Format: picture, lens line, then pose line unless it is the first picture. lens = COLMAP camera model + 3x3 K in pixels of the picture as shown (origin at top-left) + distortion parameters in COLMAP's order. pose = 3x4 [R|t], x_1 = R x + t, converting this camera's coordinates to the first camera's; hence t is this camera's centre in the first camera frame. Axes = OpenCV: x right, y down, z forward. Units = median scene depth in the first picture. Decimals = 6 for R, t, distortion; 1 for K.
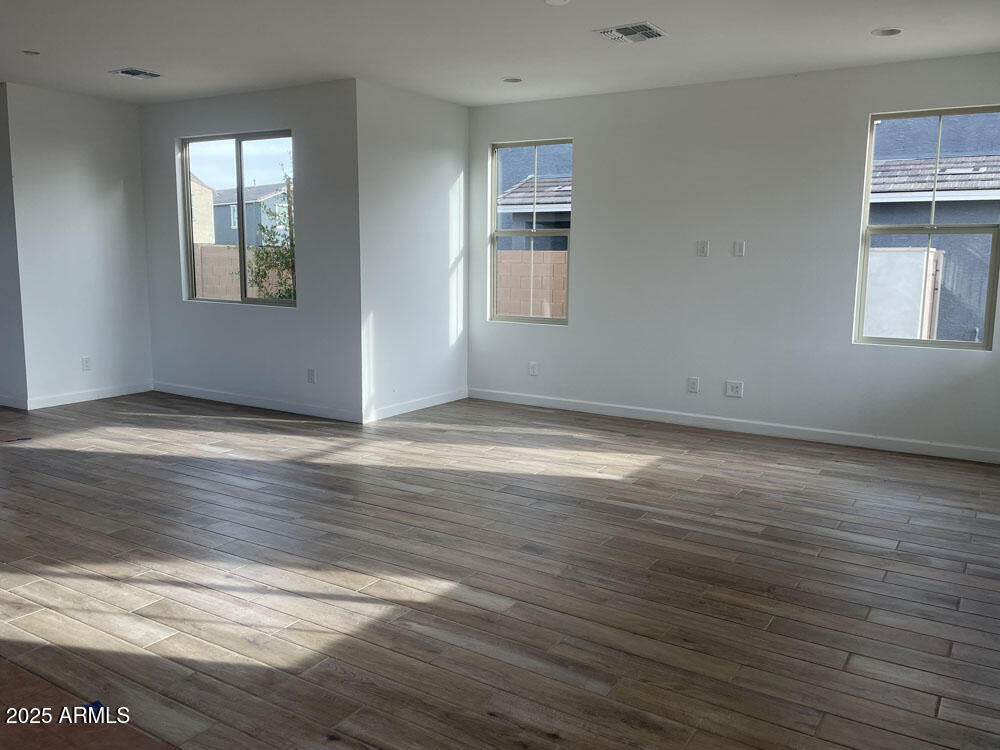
lens RADIAL K [[812.8, 0, 500.0], [0, 812.8, 375.0], [0, 0, 1]] dist [0.050227, -0.009887]
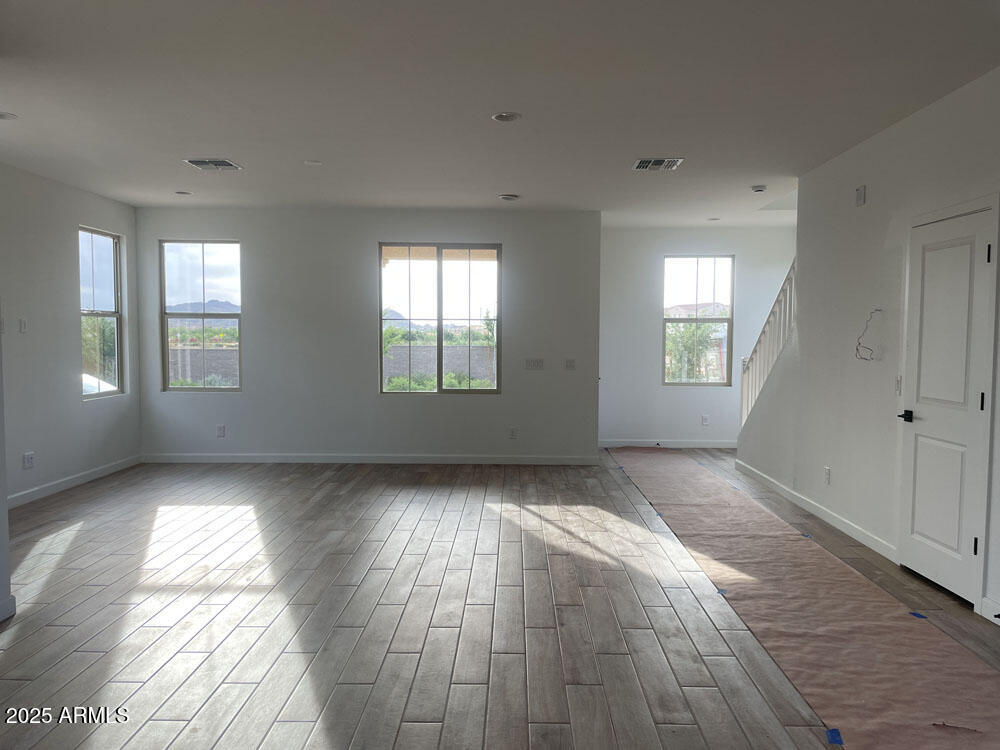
lens RADIAL K [[766.1, 0, 504.4], [0, 766.1, 378.5], [0, 0, 1]] dist [0.094869, -0.151992]
pose [[-0.519094, -0.061485, 0.852503, -0.829250], [0.117879, 0.982728, 0.142654, -0.150966], [-0.846549, 0.174543, -0.502880, 0.933849]]
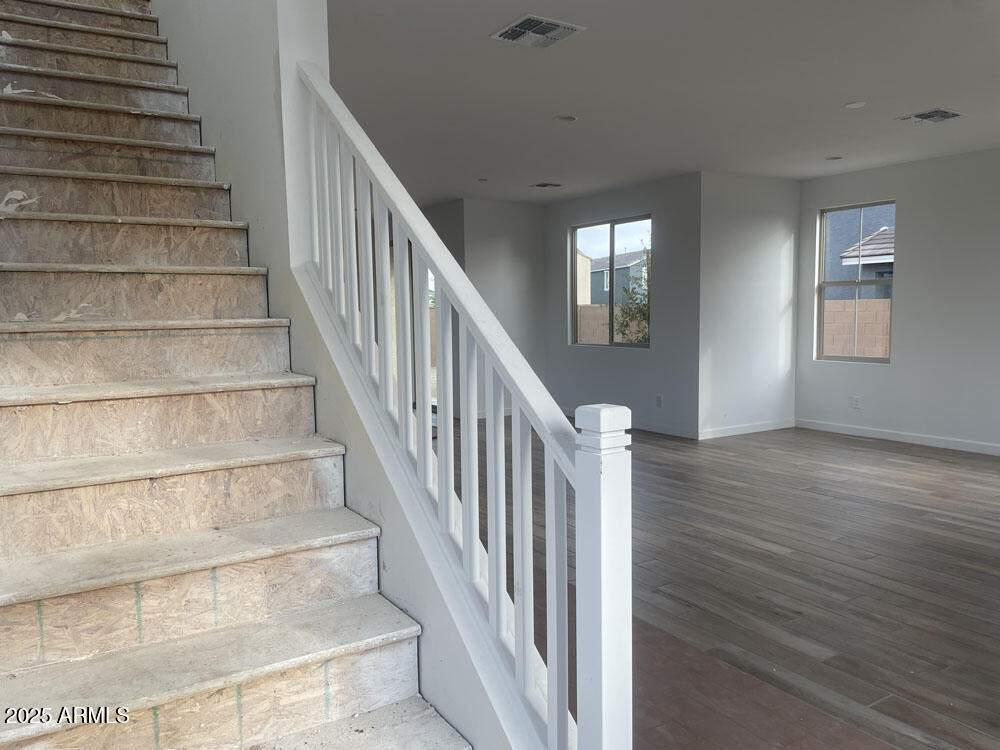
lens RADIAL K [[766.1, 0, 504.4], [0, 766.1, 378.5], [0, 0, 1]] dist [0.094869, -0.151992]
pose [[0.903645, 0.011281, -0.428133, 0.061736], [-0.036873, 0.997990, -0.051531, 0.033859], [0.426691, 0.062352, 0.902245, -0.187566]]
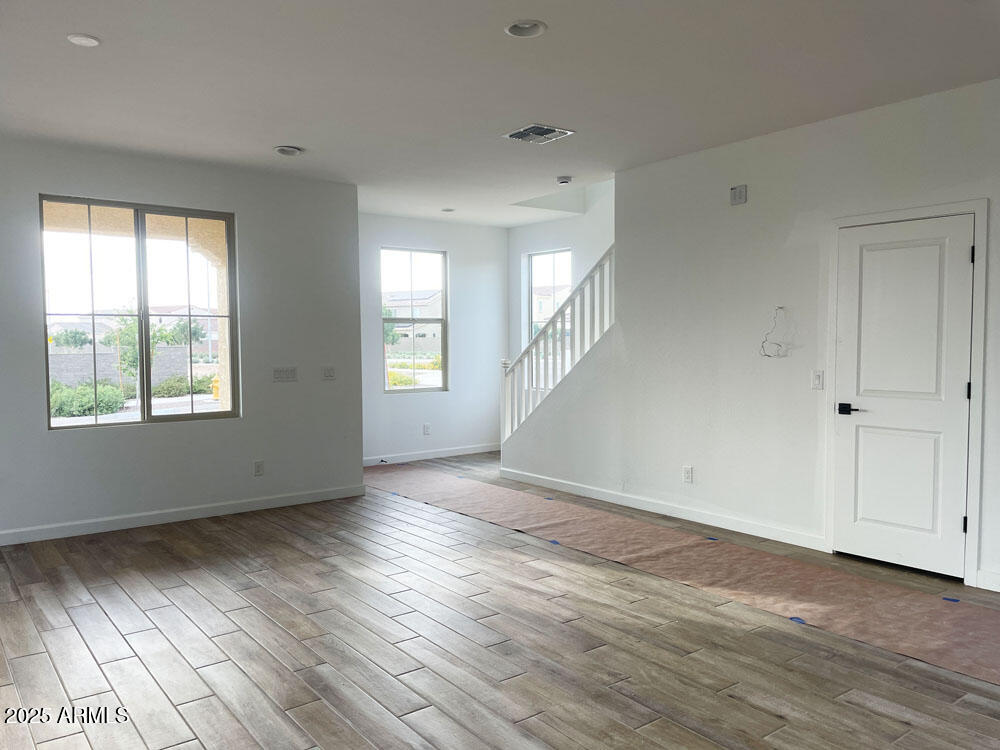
lens RADIAL K [[766.1, 0, 504.4], [0, 766.1, 378.5], [0, 0, 1]] dist [0.094869, -0.151992]
pose [[-0.936274, -0.022752, 0.350533, -0.395033], [0.049002, 0.979683, 0.194473, -0.159546], [-0.347836, 0.199256, -0.916137, 1.046764]]
